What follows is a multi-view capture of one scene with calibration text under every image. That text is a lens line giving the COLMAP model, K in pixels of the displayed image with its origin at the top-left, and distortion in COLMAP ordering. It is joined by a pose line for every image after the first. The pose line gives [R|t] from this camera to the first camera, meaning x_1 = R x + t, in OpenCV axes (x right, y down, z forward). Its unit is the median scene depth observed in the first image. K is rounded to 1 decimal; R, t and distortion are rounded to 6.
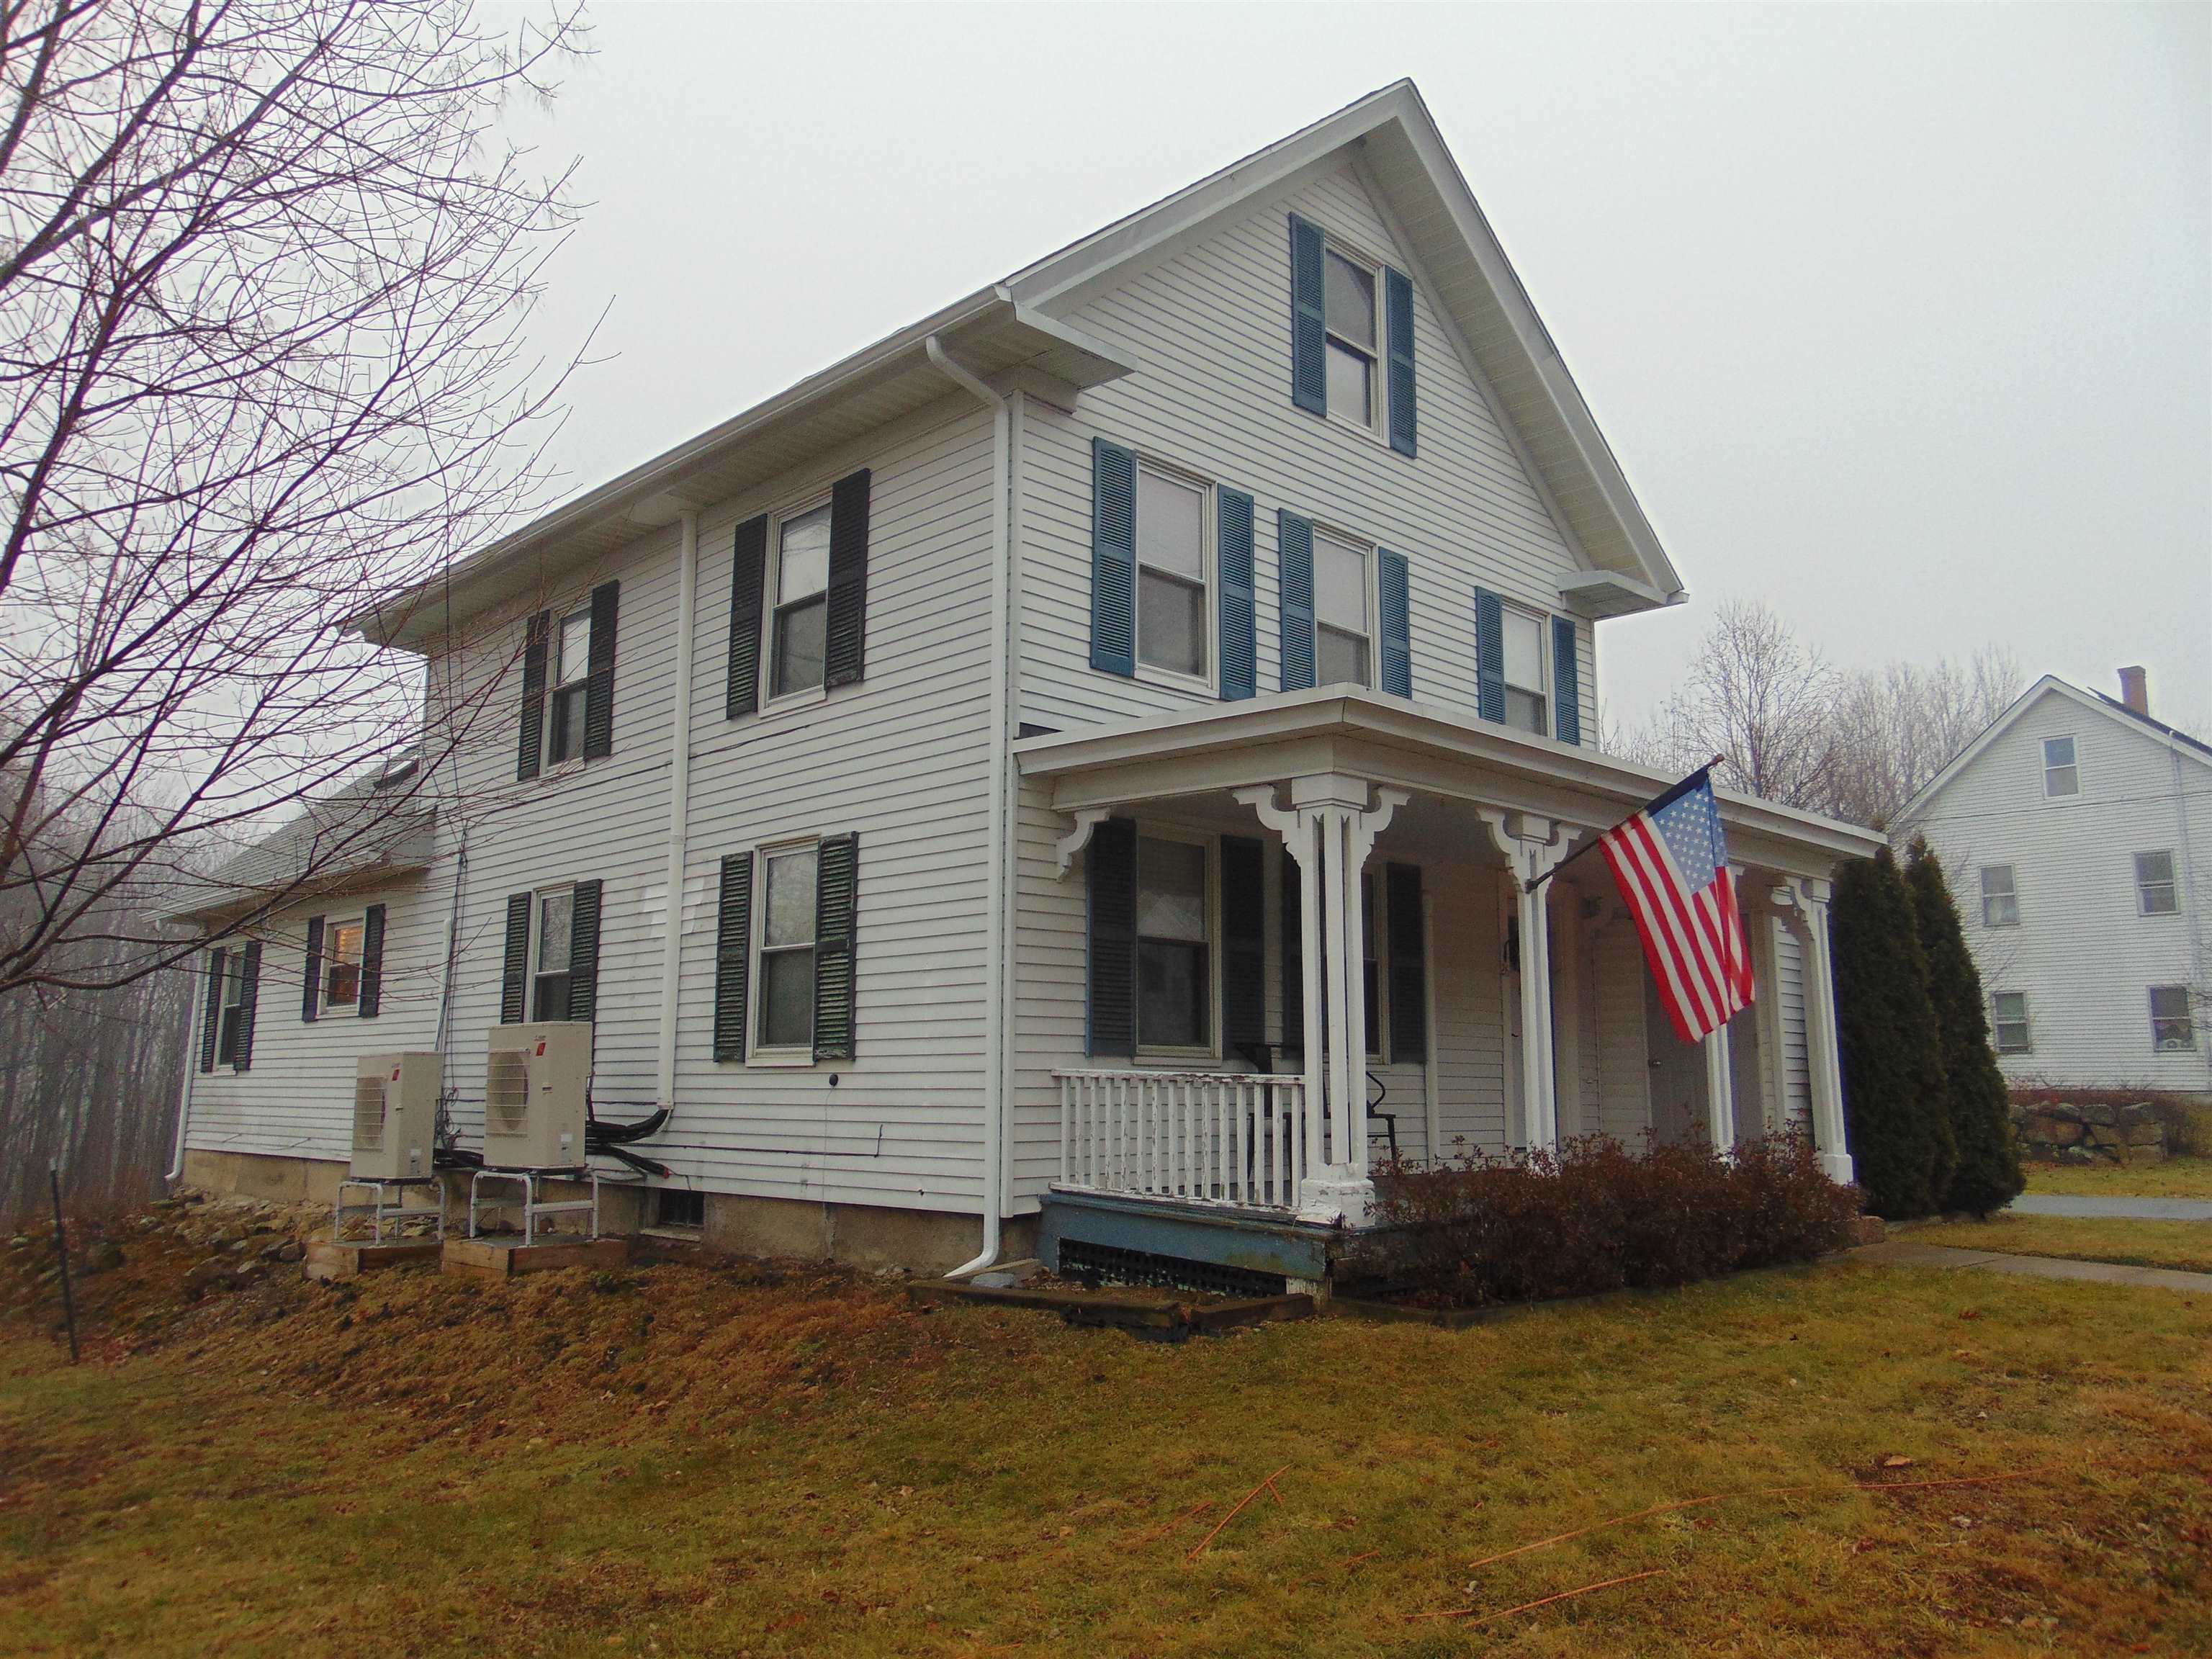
lens RADIAL K [[1654.7, 0, 1103.8], [0, 1654.7, 834.4], [0, 0, 1]] dist [-0.009194, 0.049725]
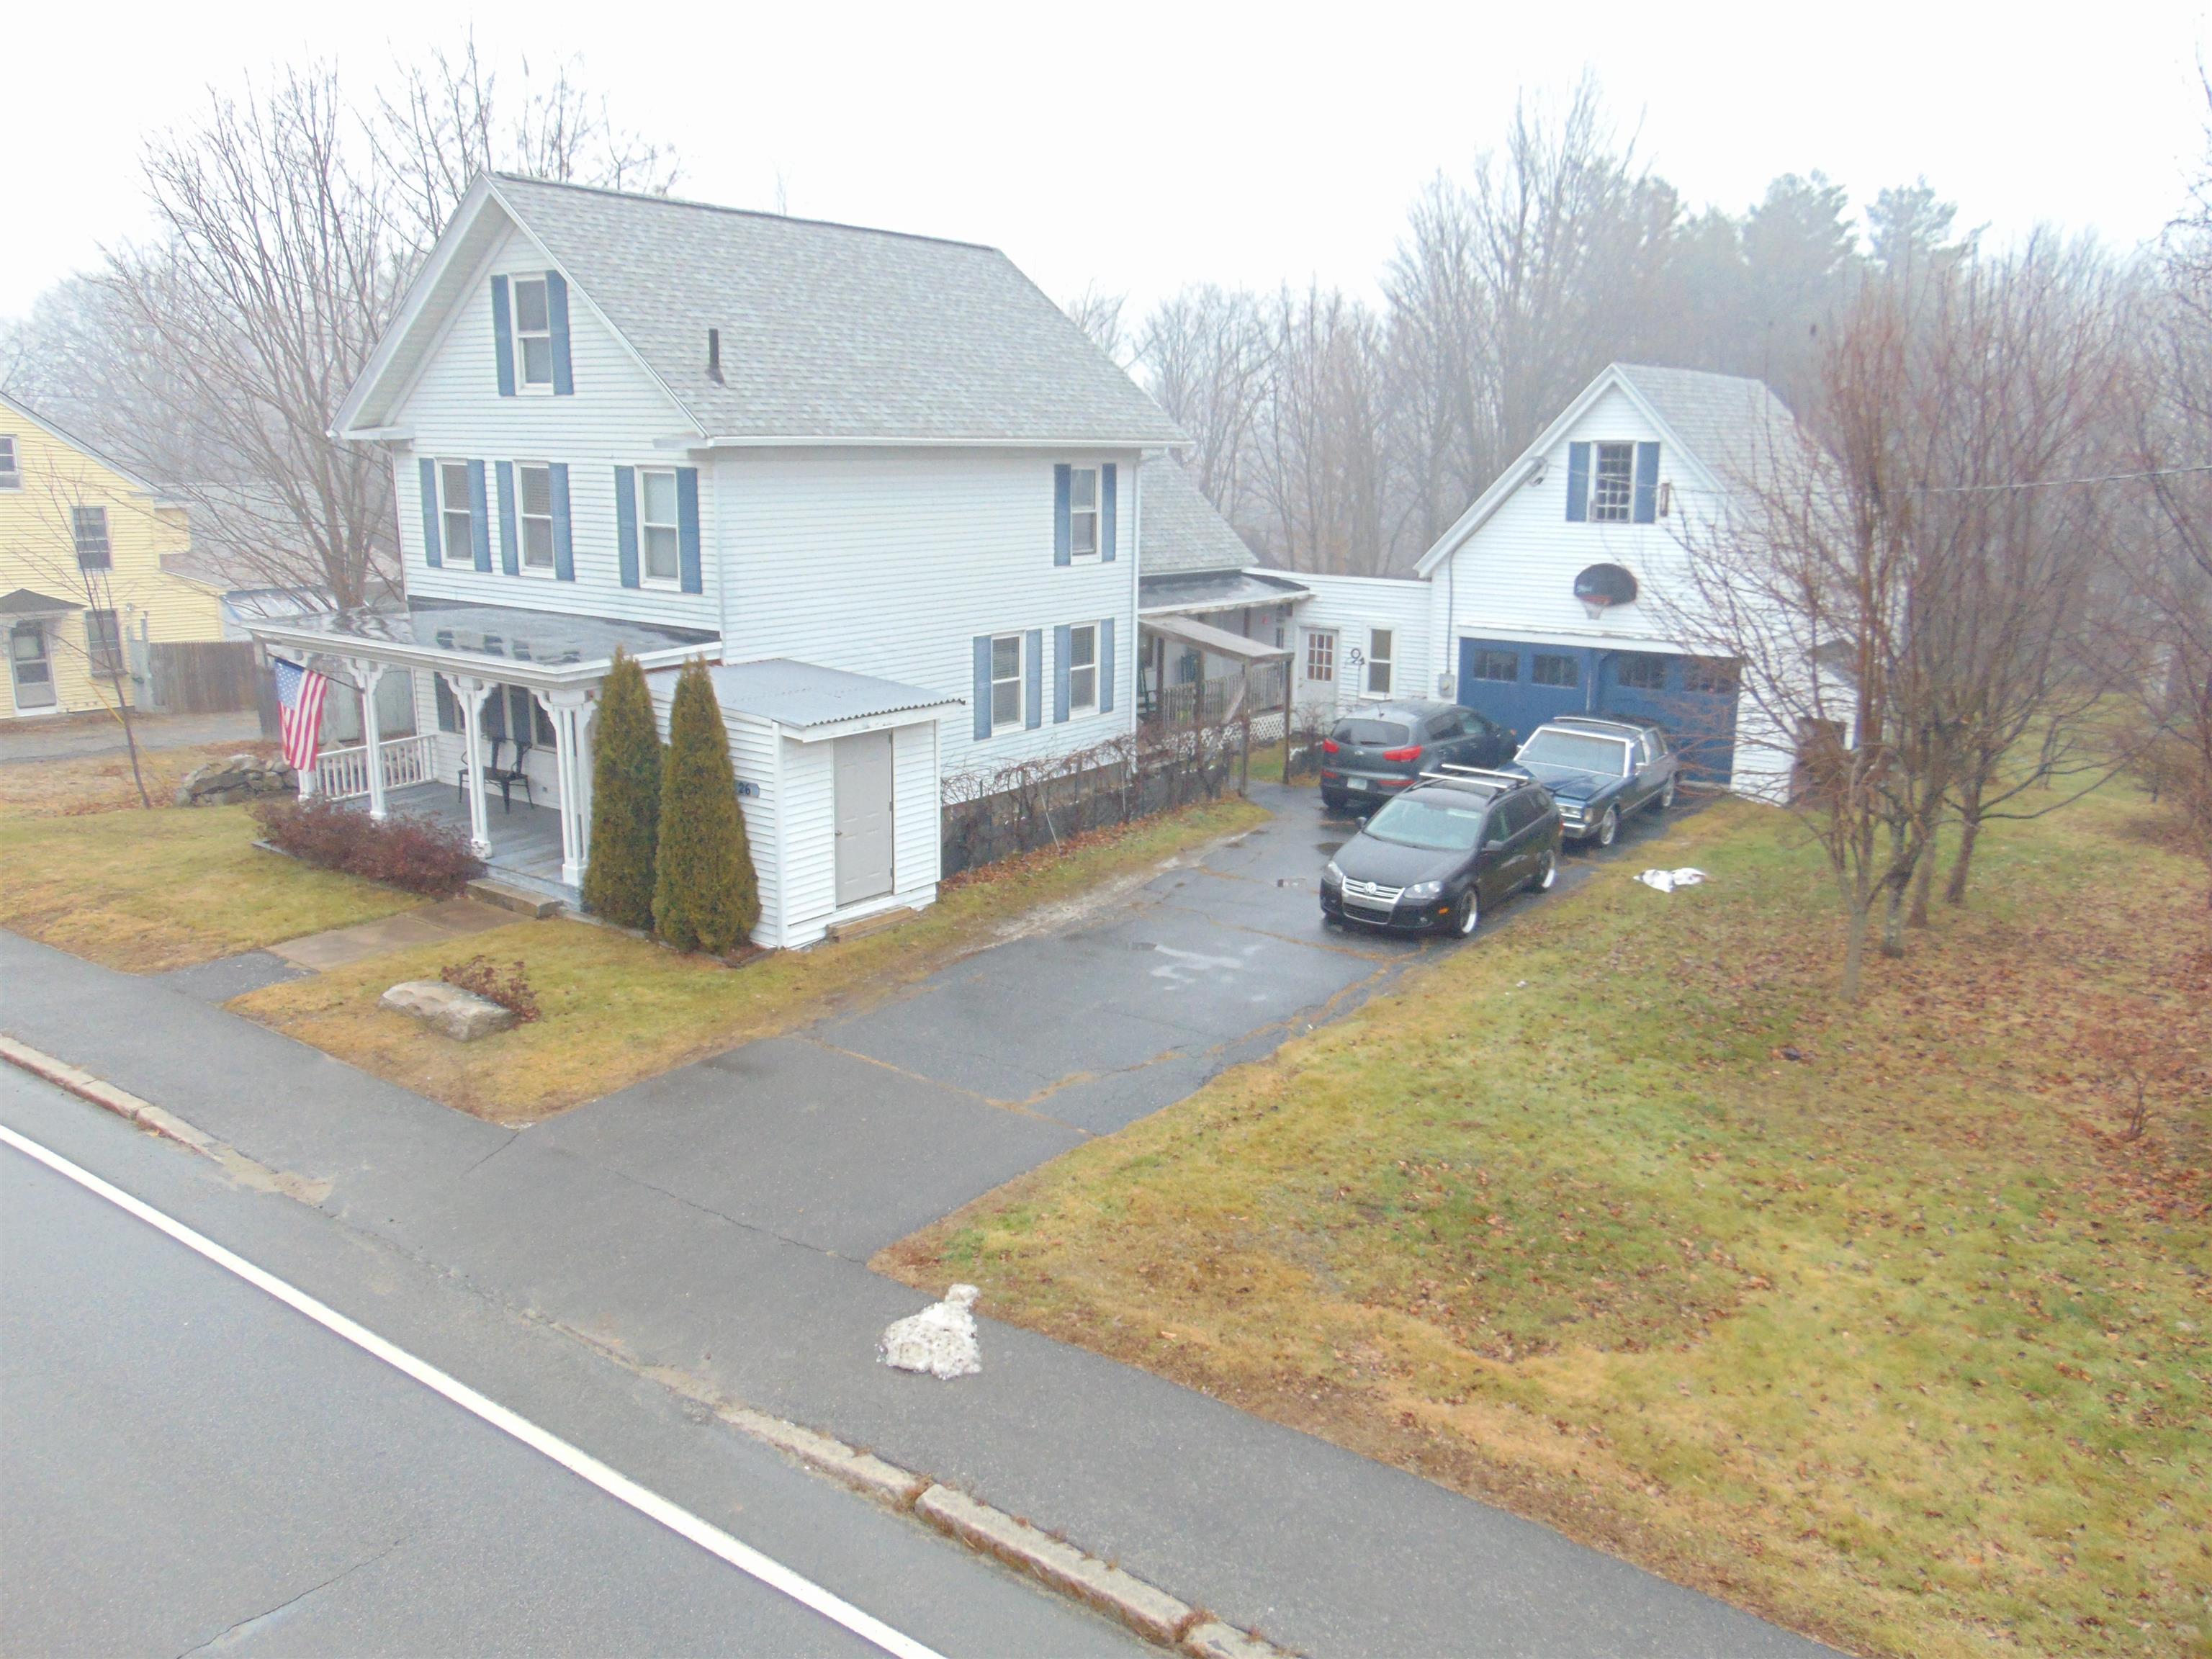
lens RADIAL K [[1654.7, 0, 1094.4], [0, 1654.7, 826.7], [0, 0, 1]] dist [-0.009194, 0.049725]
pose [[0.156889, 0.229513, -0.960578, 2.092172], [0.145122, 0.956707, 0.252291, -0.172234], [0.976896, -0.178982, 0.116790, 1.351743]]
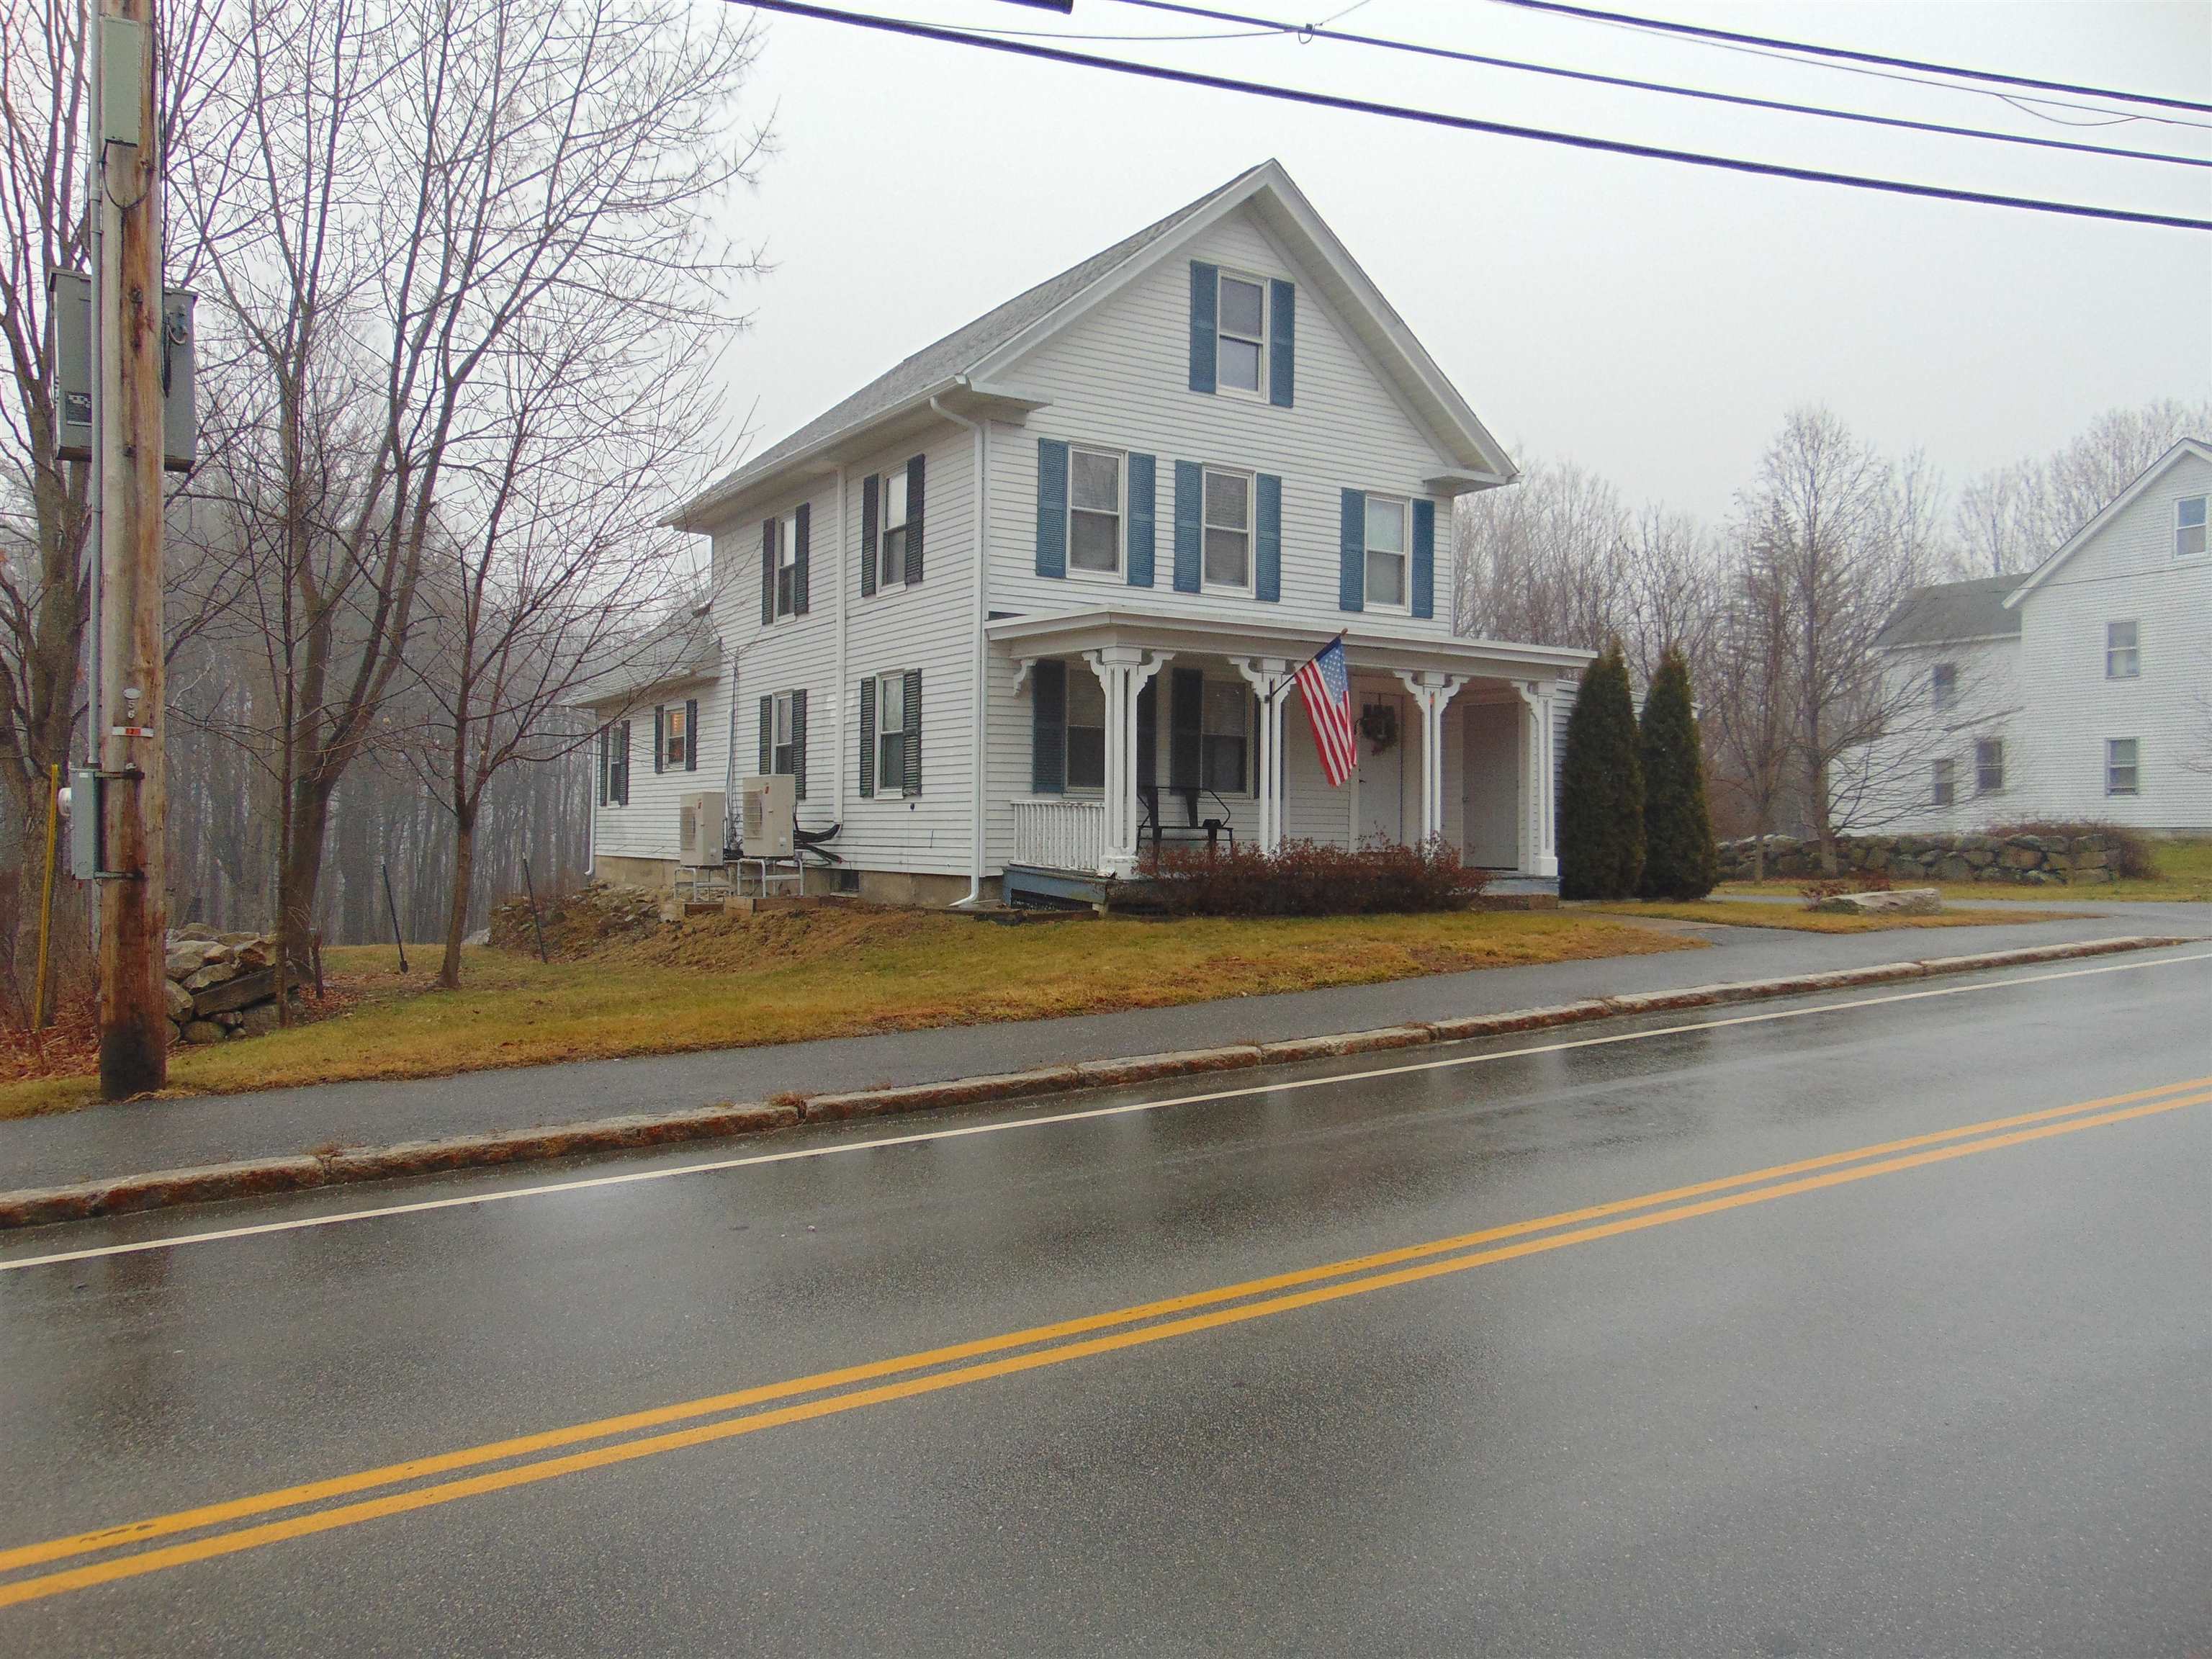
lens RADIAL K [[1654.7, 0, 1120.6], [0, 1654.7, 830.2], [0, 0, 1]] dist [-0.009194, 0.049725]
pose [[0.980319, 0.004503, -0.197369, 0.369116], [0.025376, 0.988573, 0.148595, -0.078905], [0.195783, -0.150679, 0.969002, -0.630014]]
